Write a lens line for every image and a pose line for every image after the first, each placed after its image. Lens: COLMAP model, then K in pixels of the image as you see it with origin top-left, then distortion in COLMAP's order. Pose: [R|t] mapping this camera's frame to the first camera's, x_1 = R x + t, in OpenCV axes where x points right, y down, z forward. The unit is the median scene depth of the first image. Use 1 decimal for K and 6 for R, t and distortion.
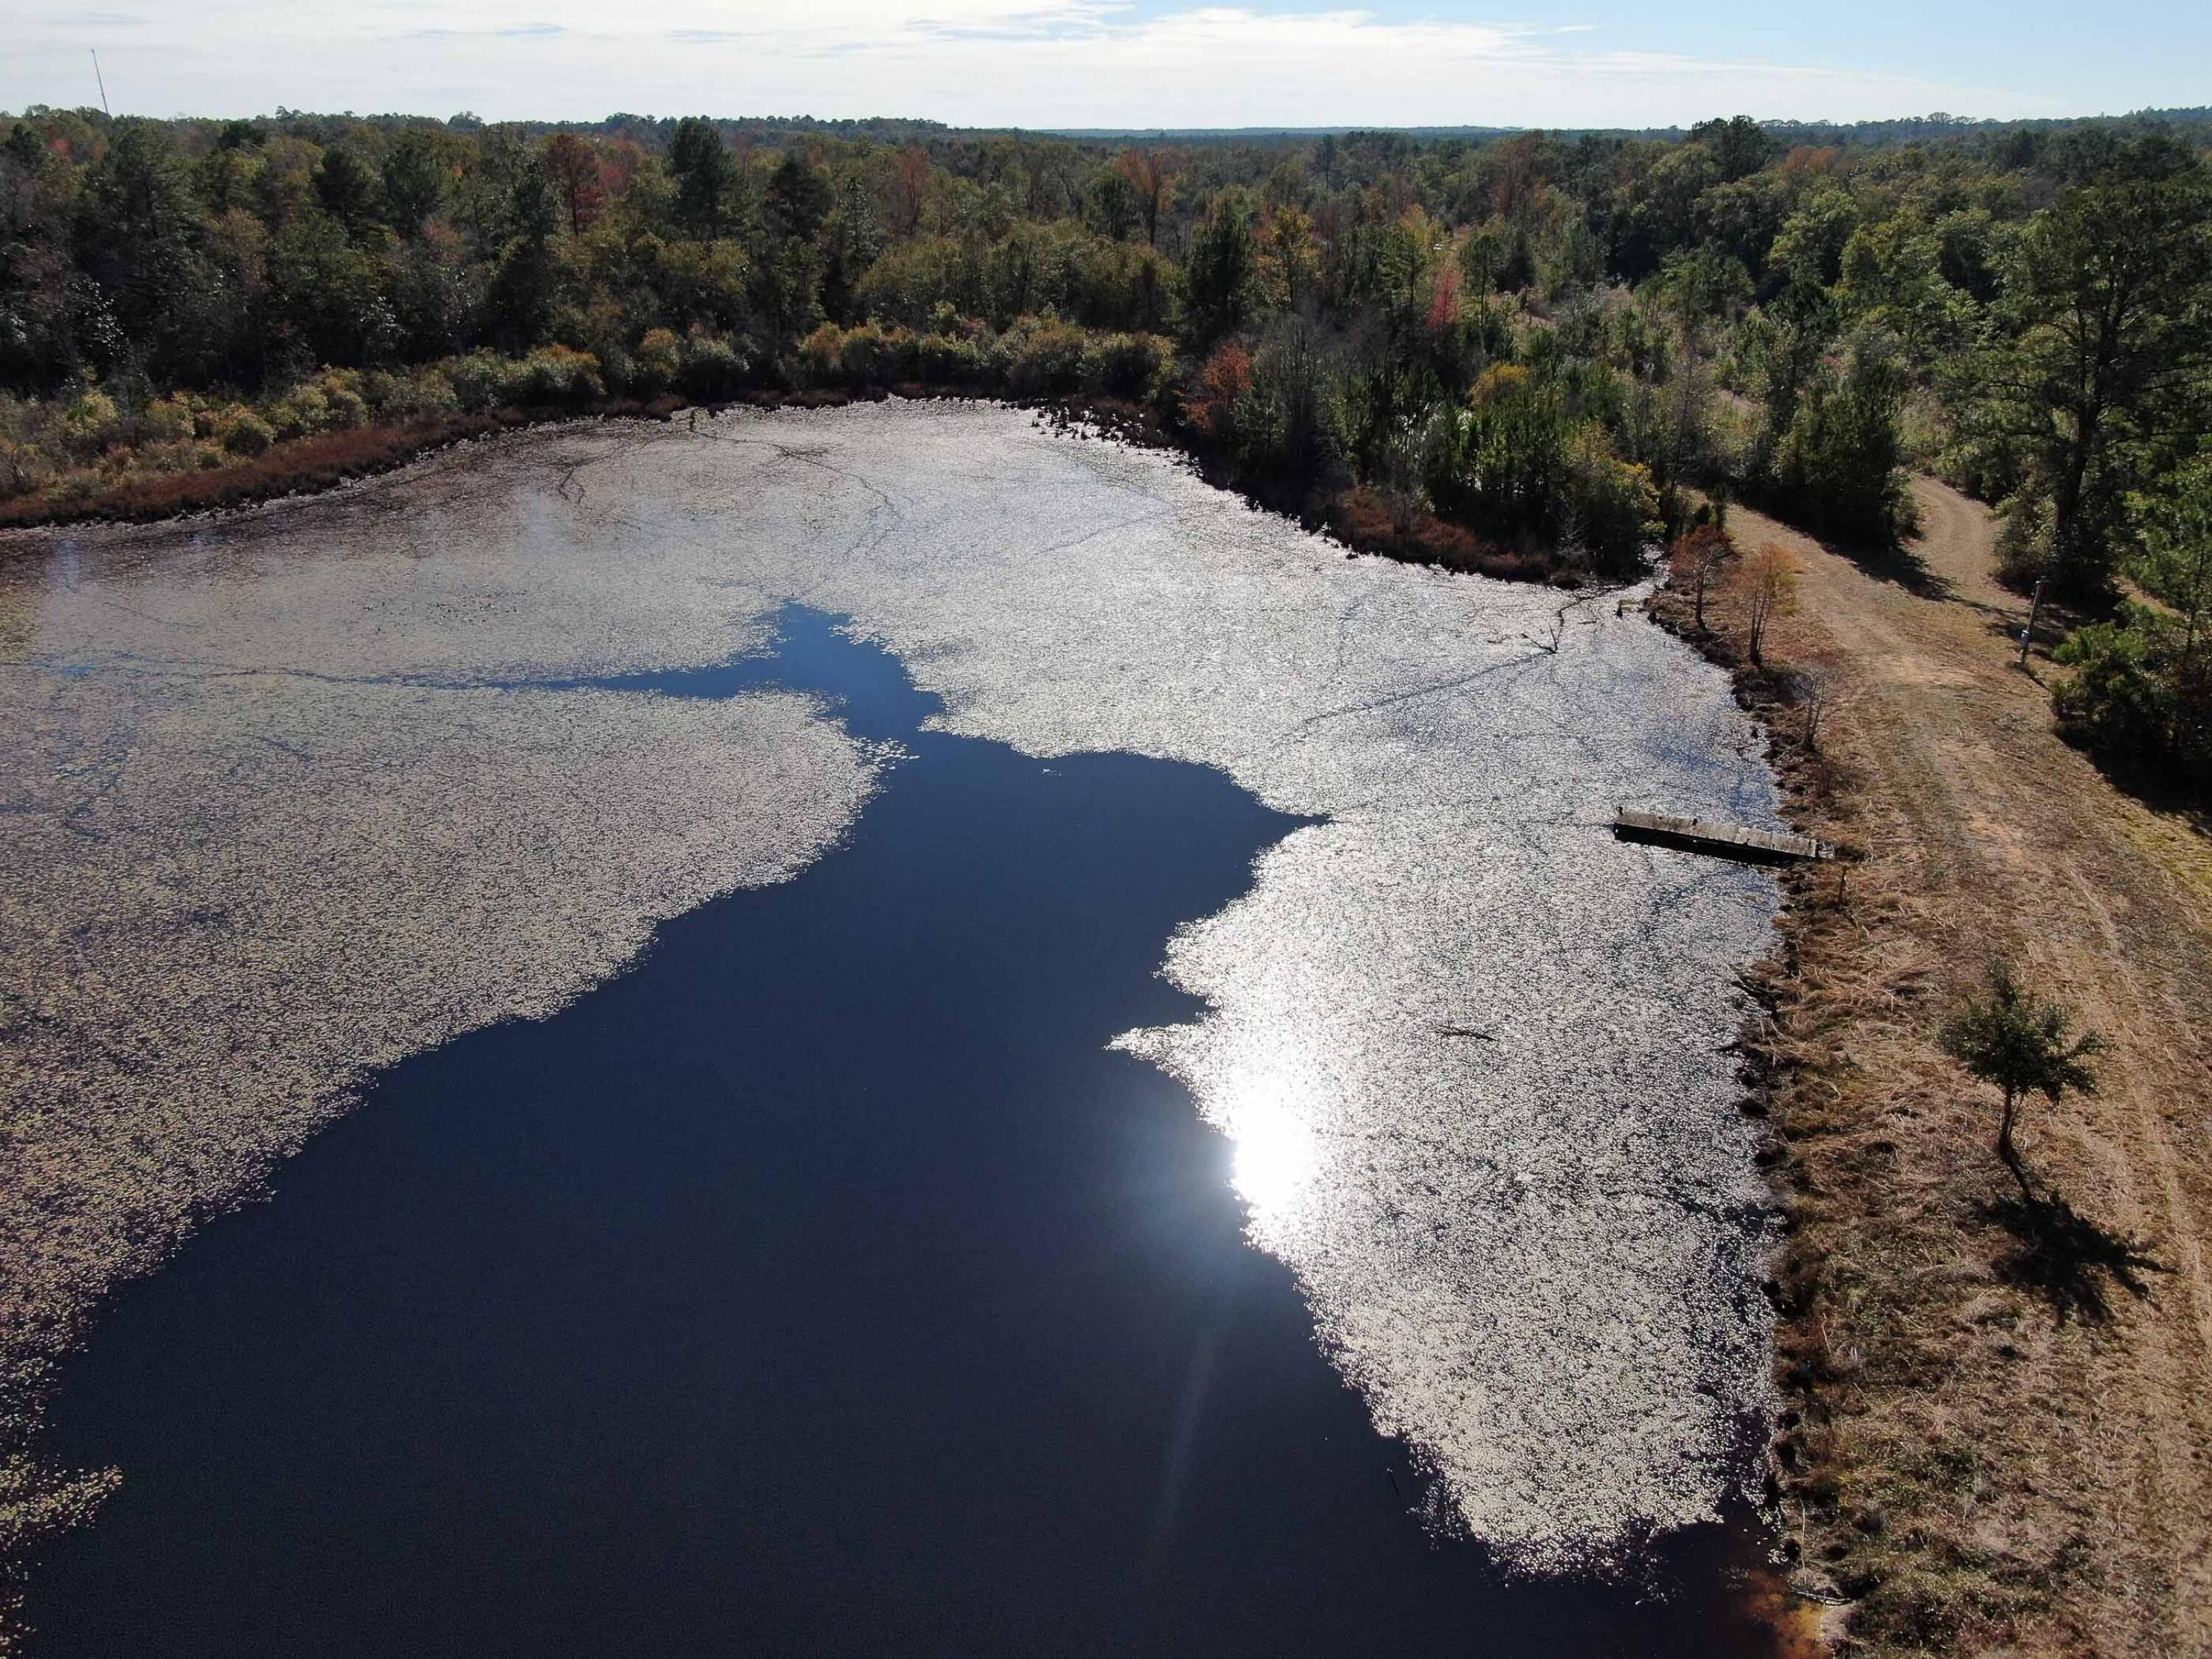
lens RADIAL K [[1588.2, 0, 1105.8], [0, 1588.2, 819.0], [0, 0, 1]] dist [-0.008990, -0.005205]
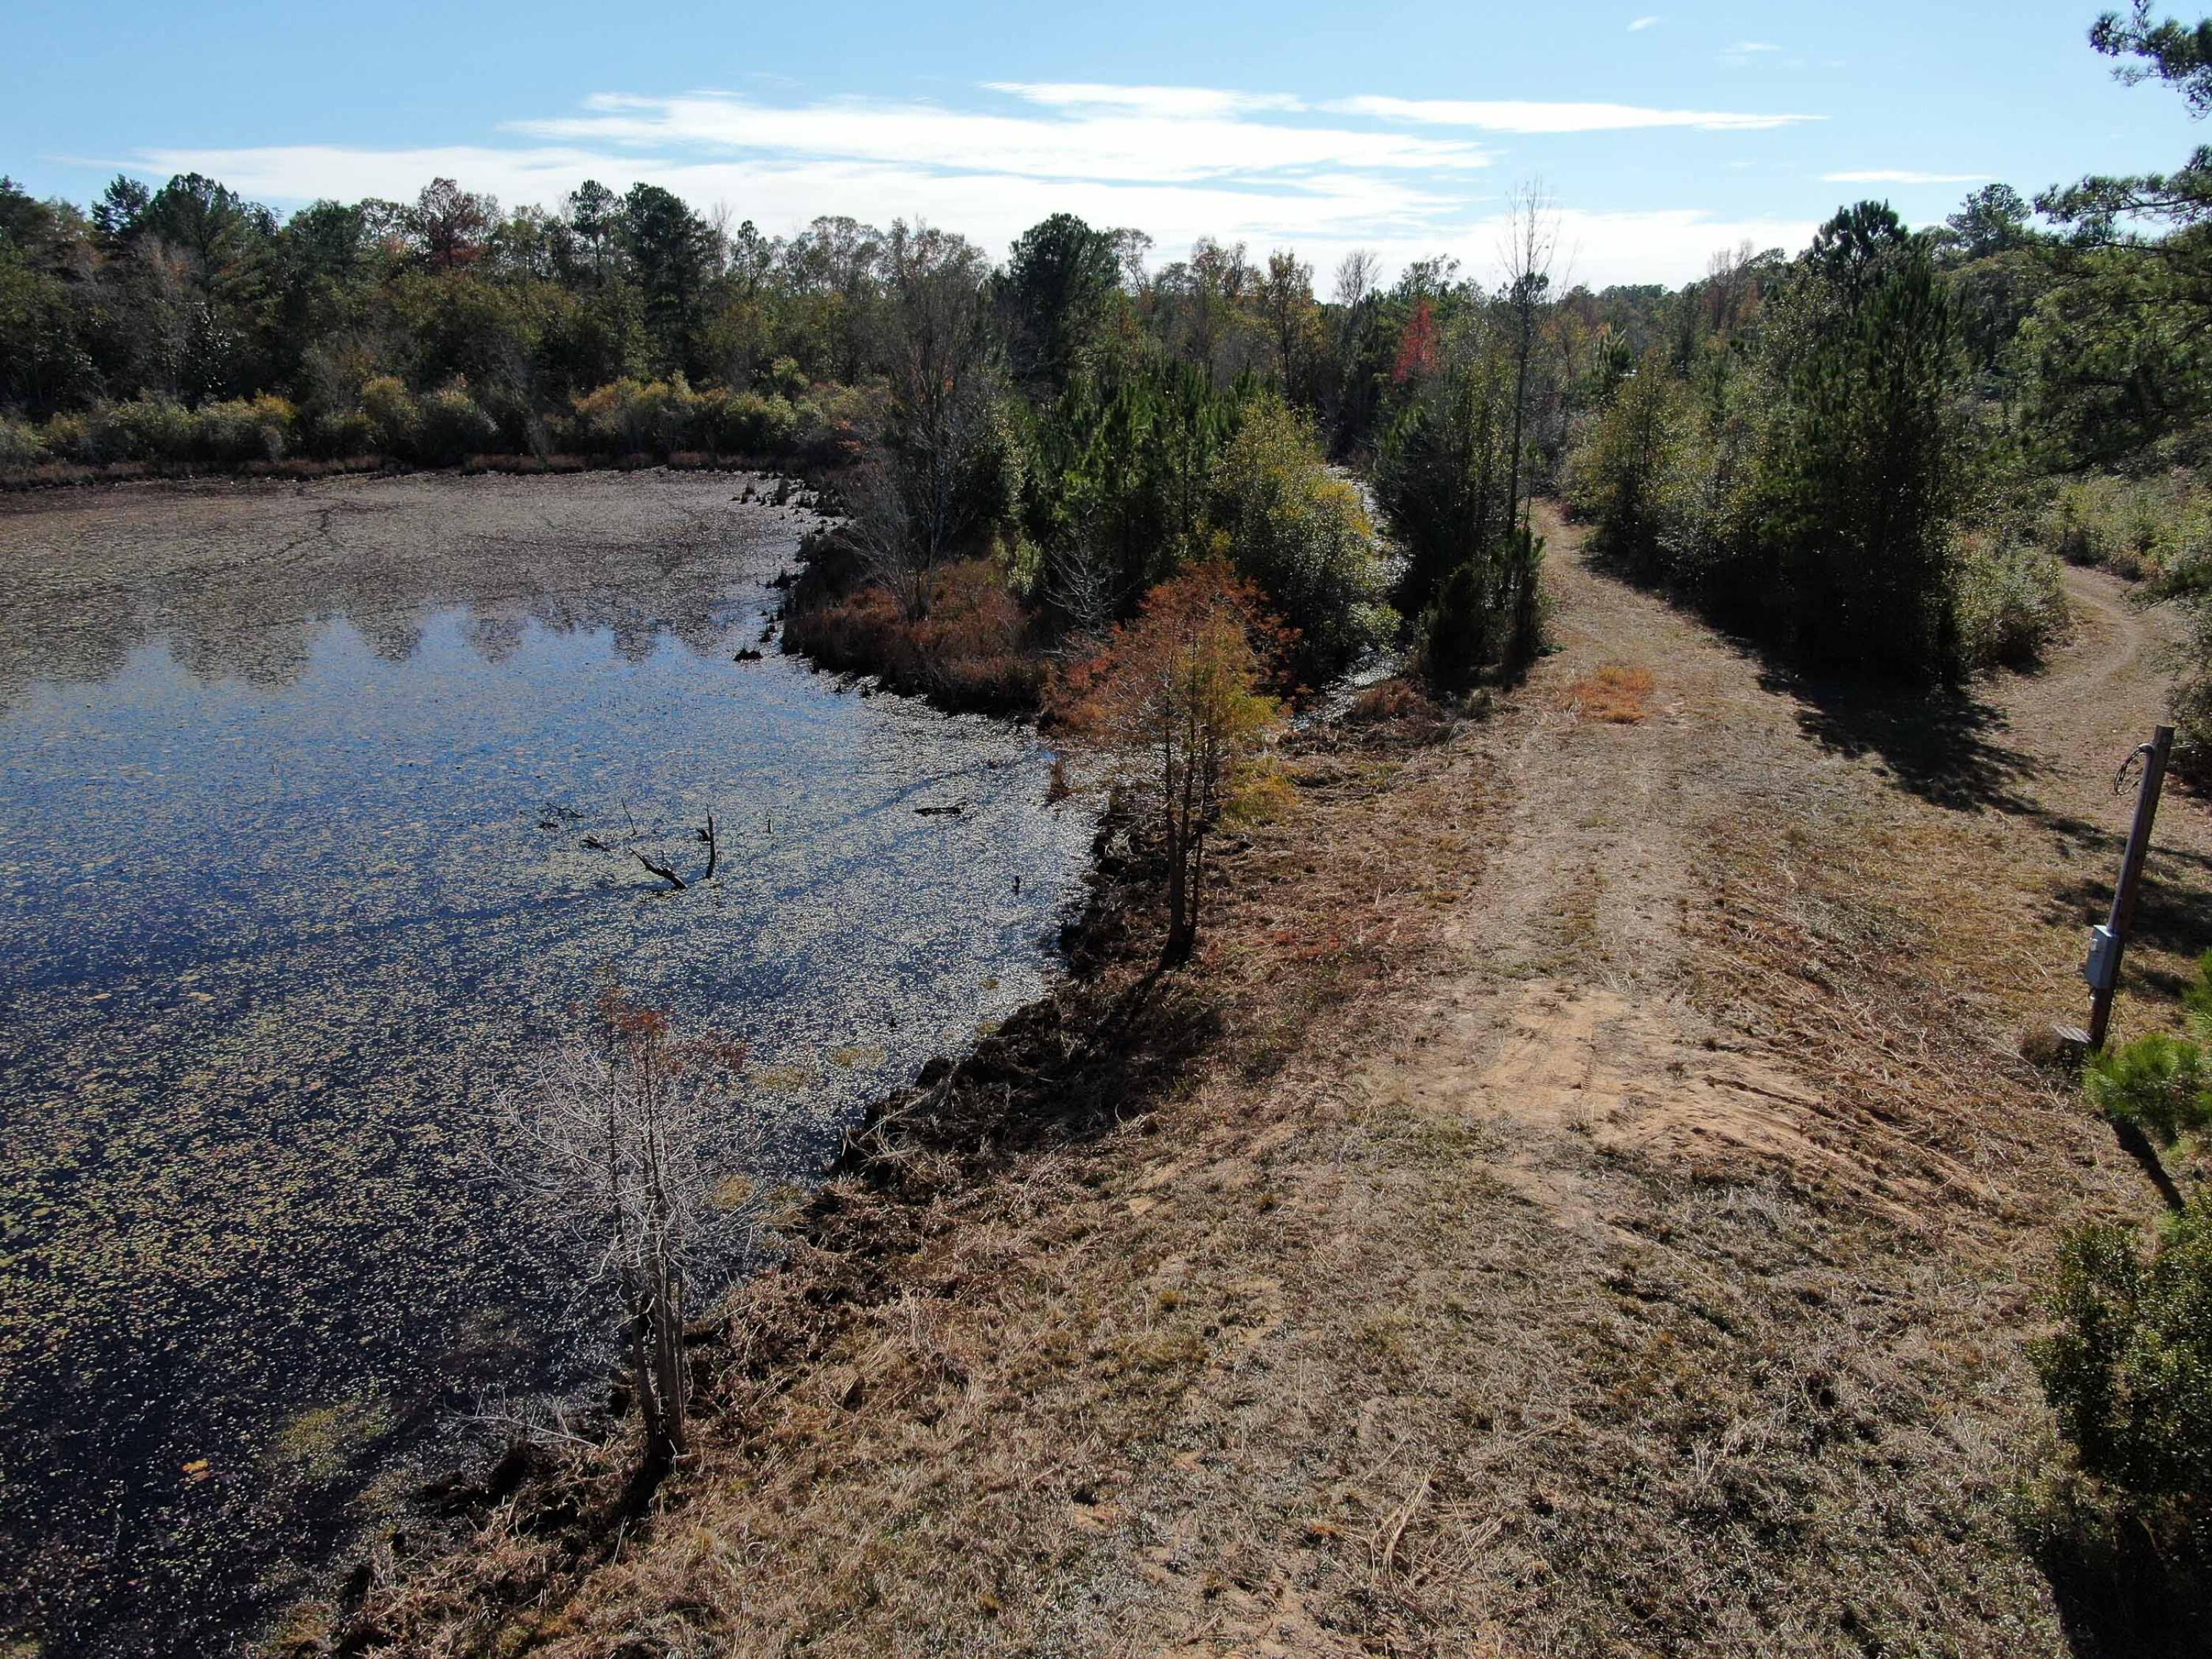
lens RADIAL K [[1588.2, 0, 1105.3], [0, 1588.2, 841.3], [0, 0, 1]] dist [-0.008990, -0.005205]
pose [[0.981434, 0.062155, -0.181450, 0.415004], [-0.079005, 0.993057, -0.087155, -0.086691], [0.174773, 0.099872, 0.979530, 0.634787]]
